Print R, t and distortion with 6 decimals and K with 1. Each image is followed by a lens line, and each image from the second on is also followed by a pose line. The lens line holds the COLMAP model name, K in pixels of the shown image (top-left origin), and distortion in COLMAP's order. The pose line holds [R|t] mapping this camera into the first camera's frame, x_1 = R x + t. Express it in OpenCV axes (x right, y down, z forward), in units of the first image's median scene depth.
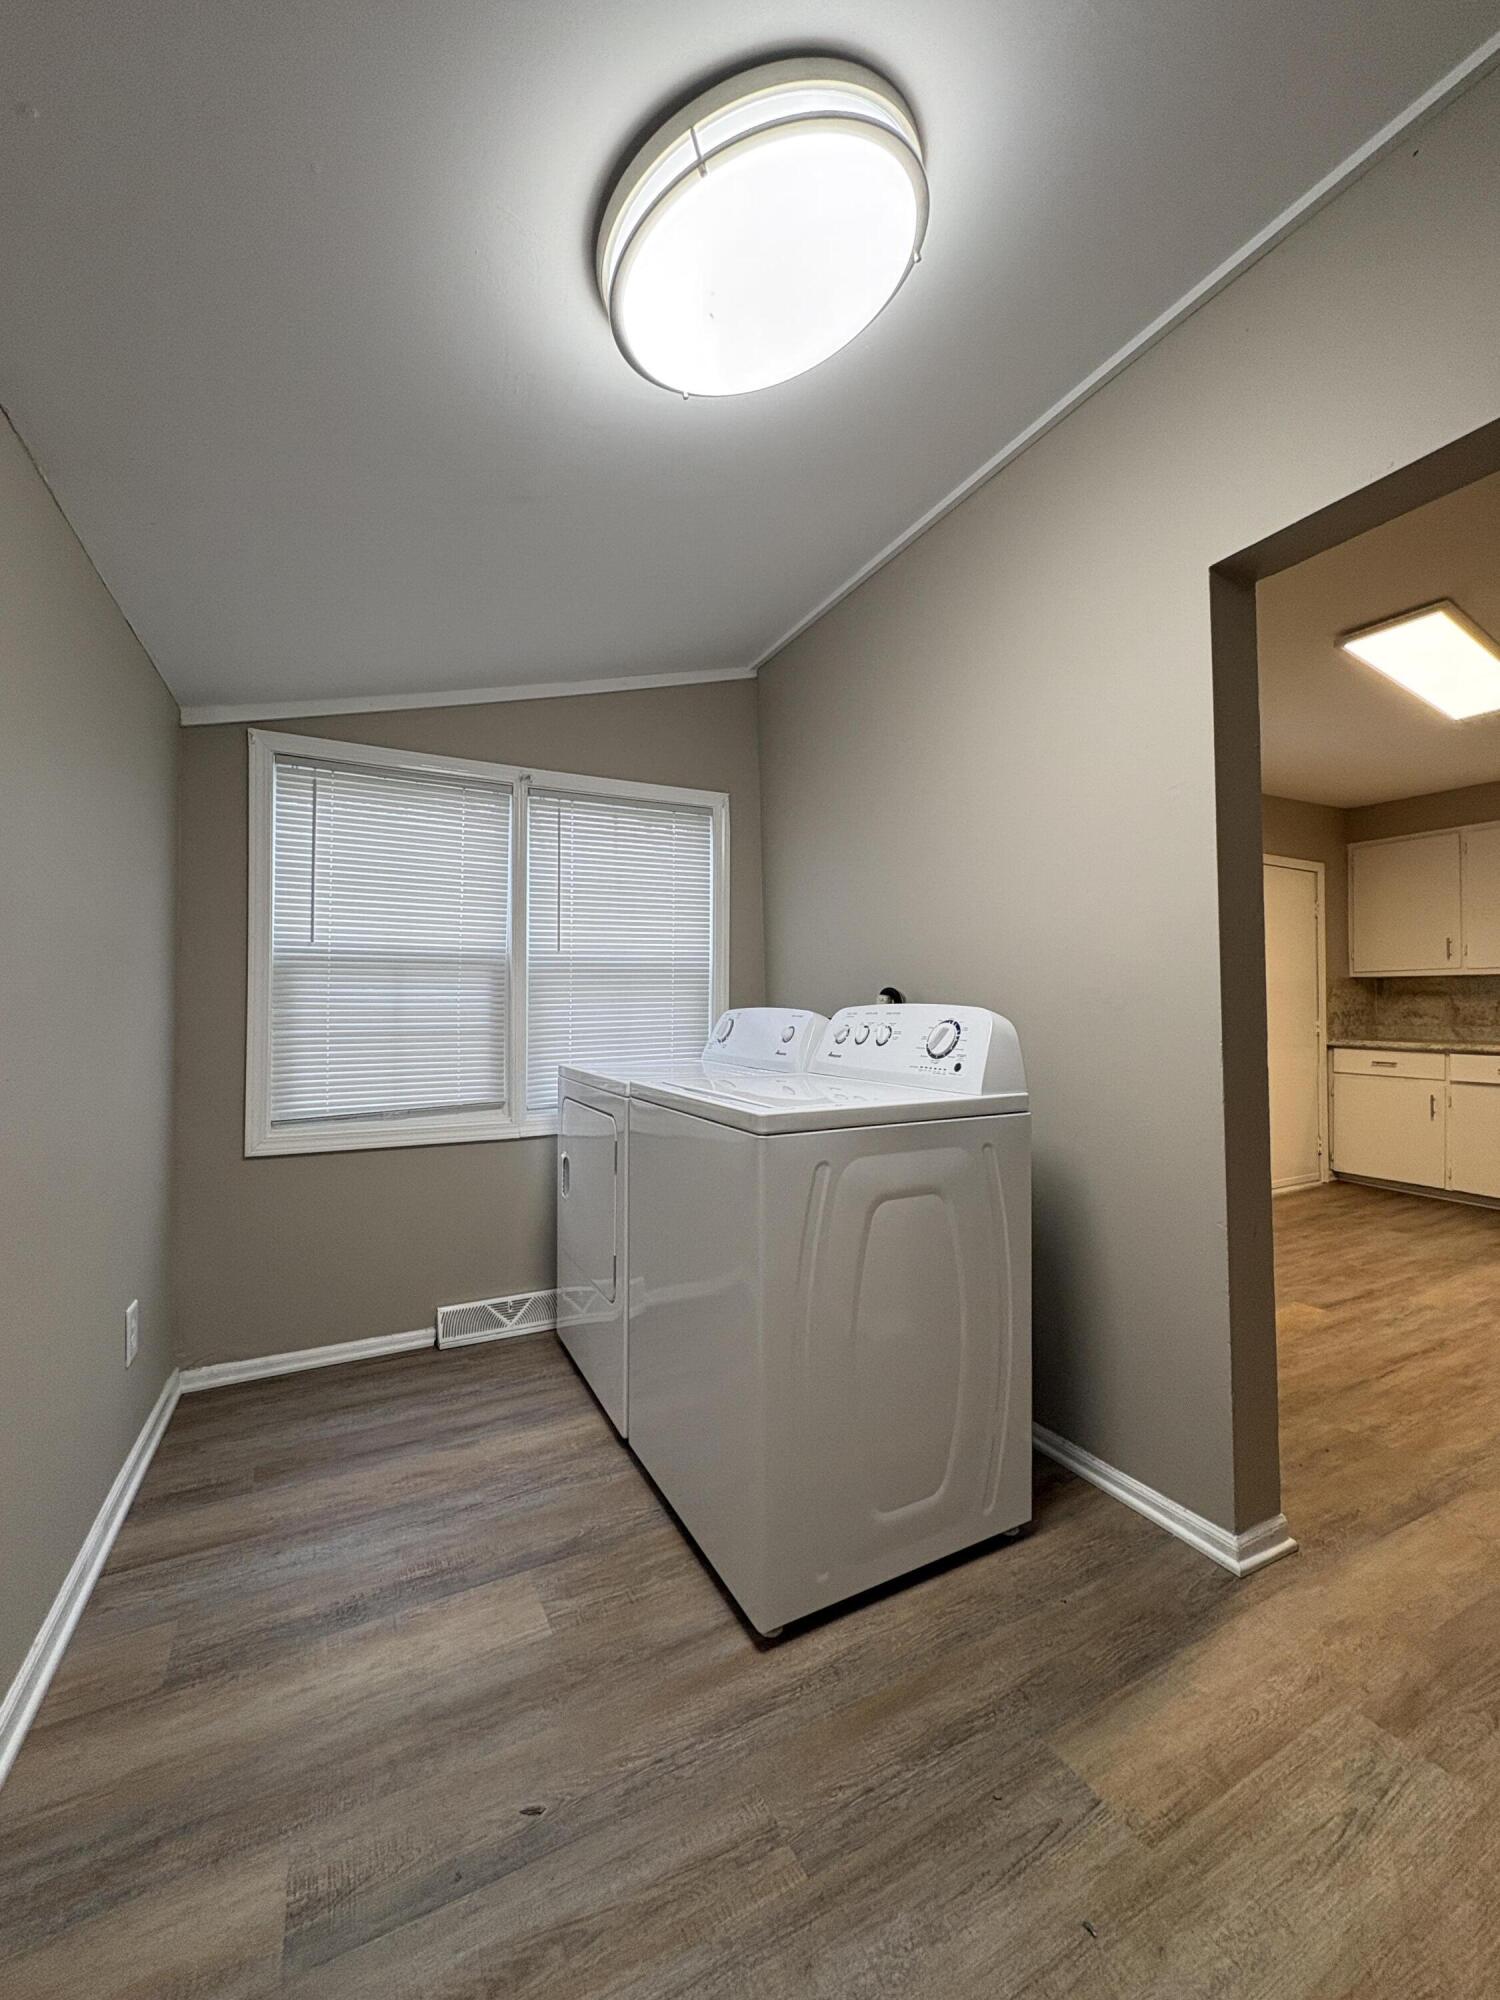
lens RADIAL K [[796.4, 0, 752.7], [0, 796.4, 999.6], [0, 0, 1]] dist [-0.001280, 0.000712]
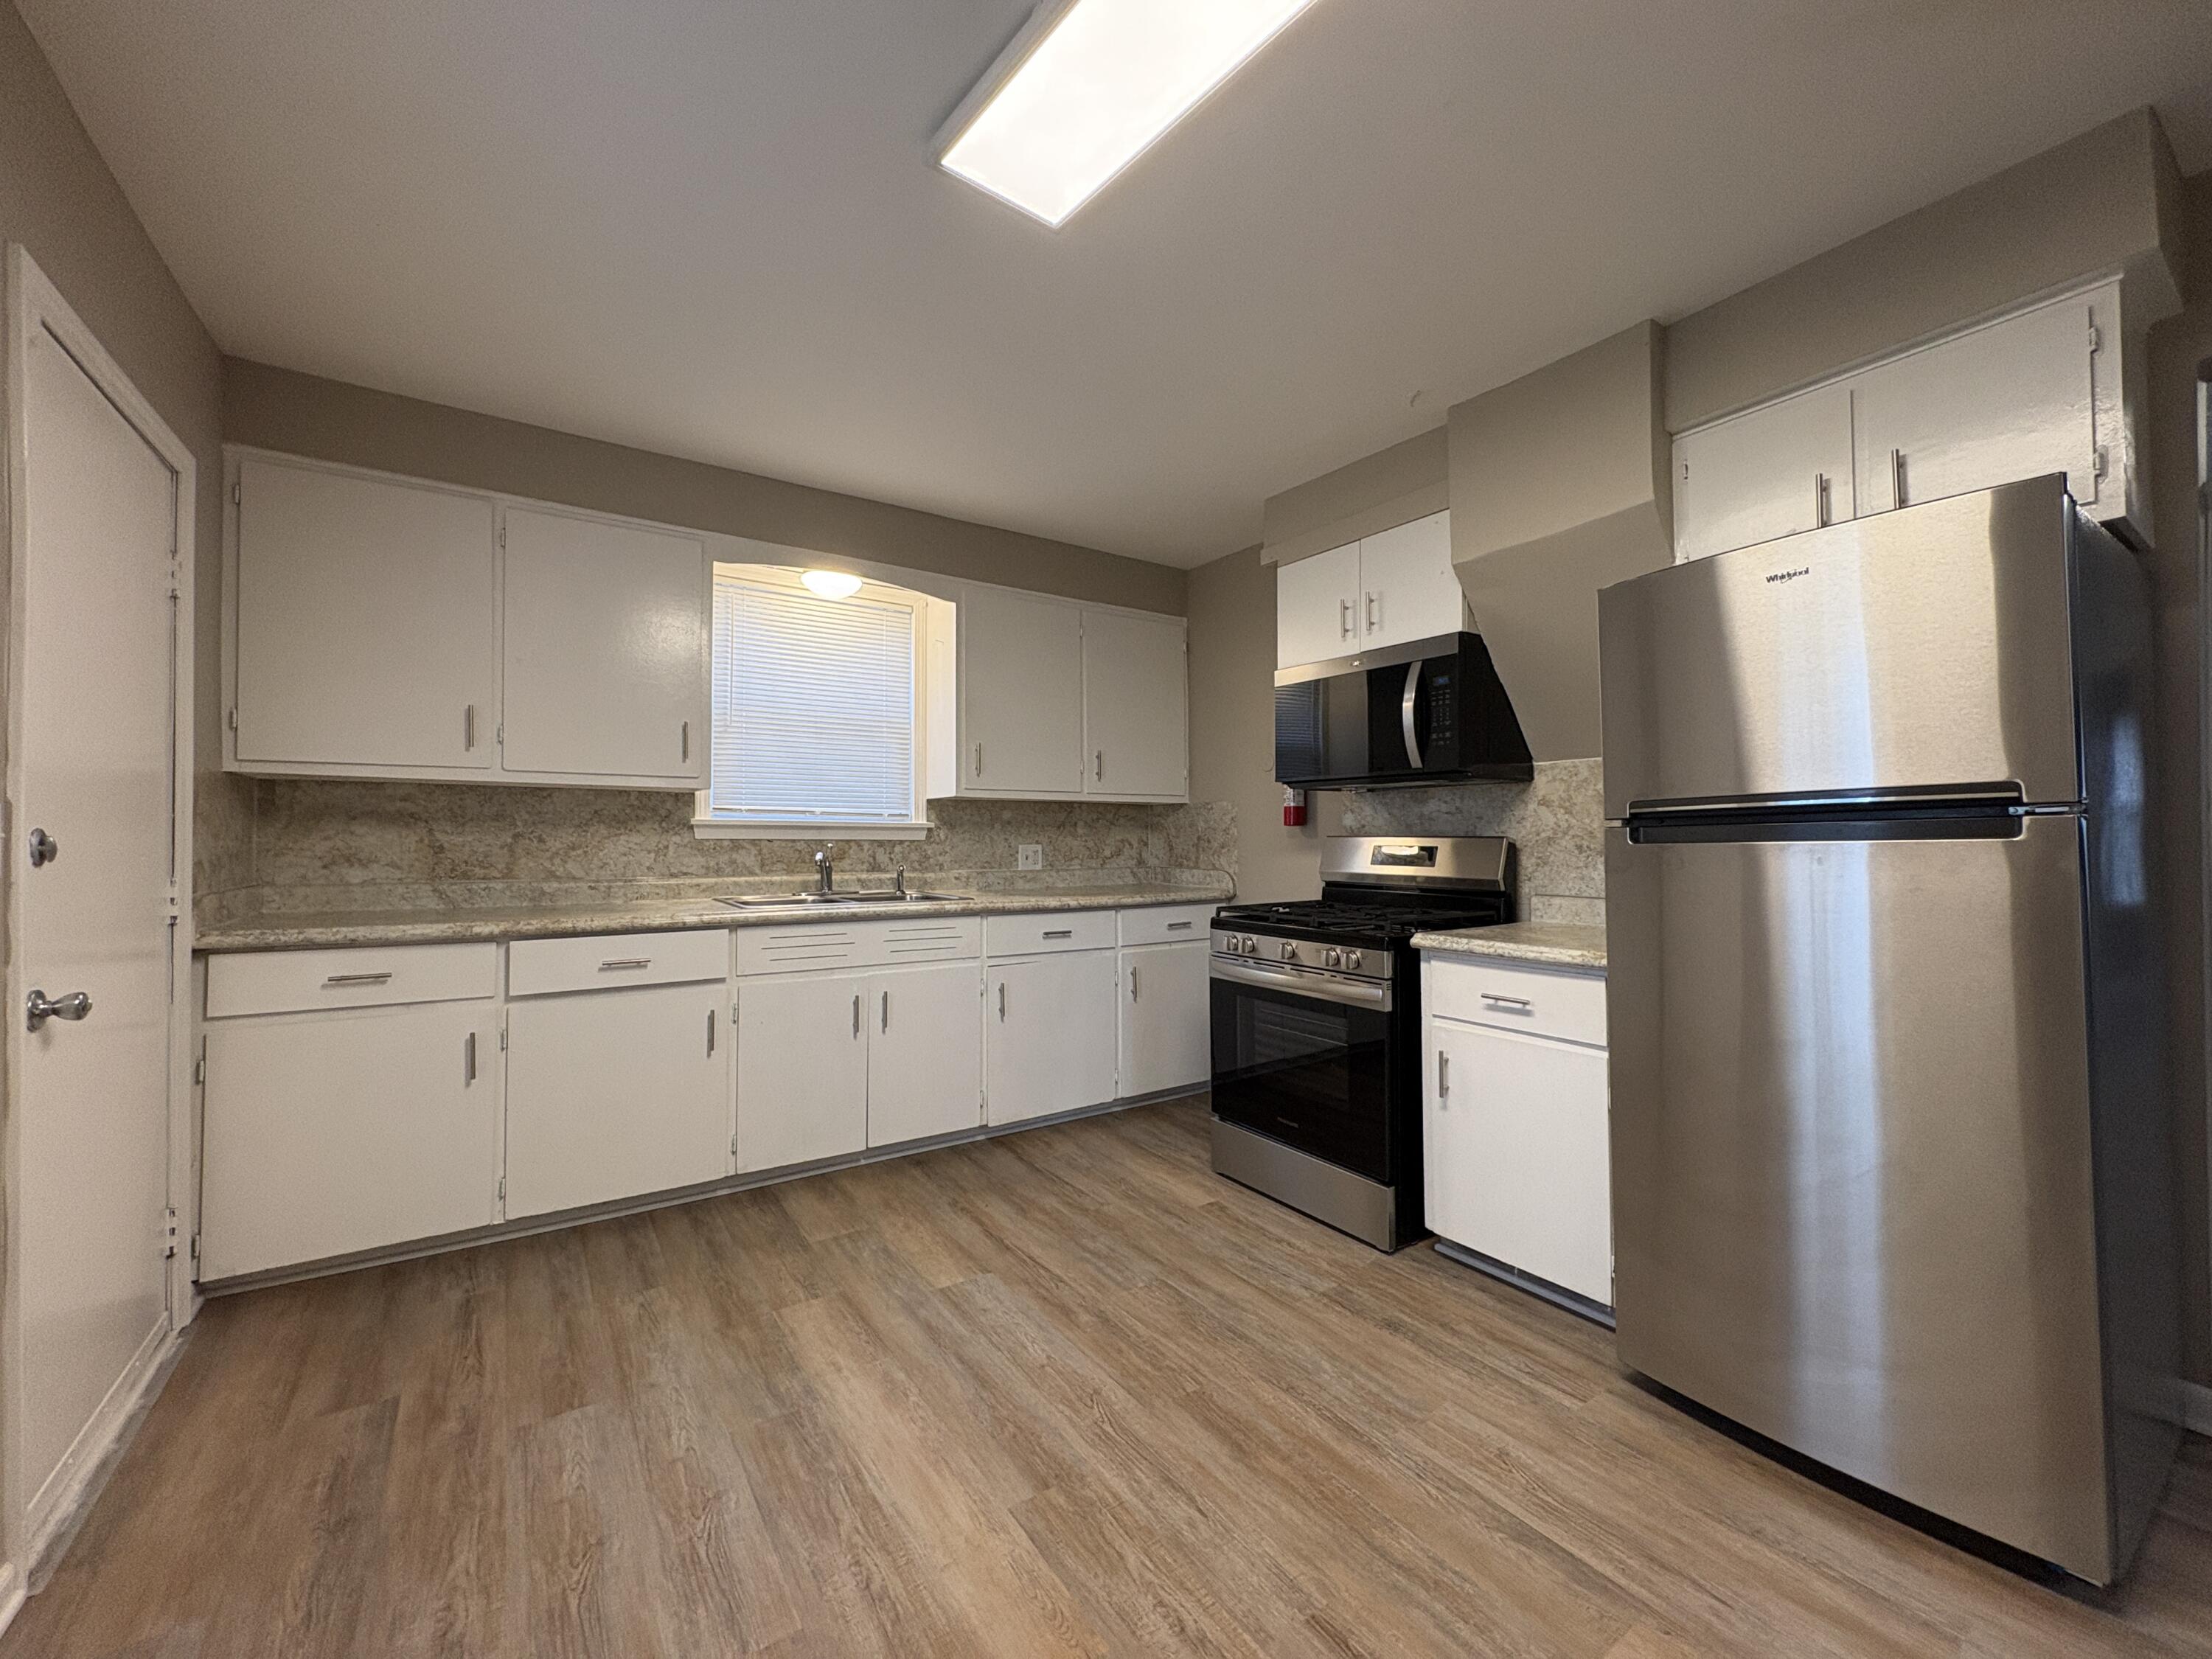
lens RADIAL K [[880.8, 0, 1103.3], [0, 880.8, 824.4], [0, 0, 1]] dist [-0.001280, 0.000712]
pose [[-0.122907, 0.018842, 0.992239, 0.268089], [-0.008357, 0.999765, -0.020020, 0.003987], [-0.992383, -0.010753, -0.122721, 0.645296]]
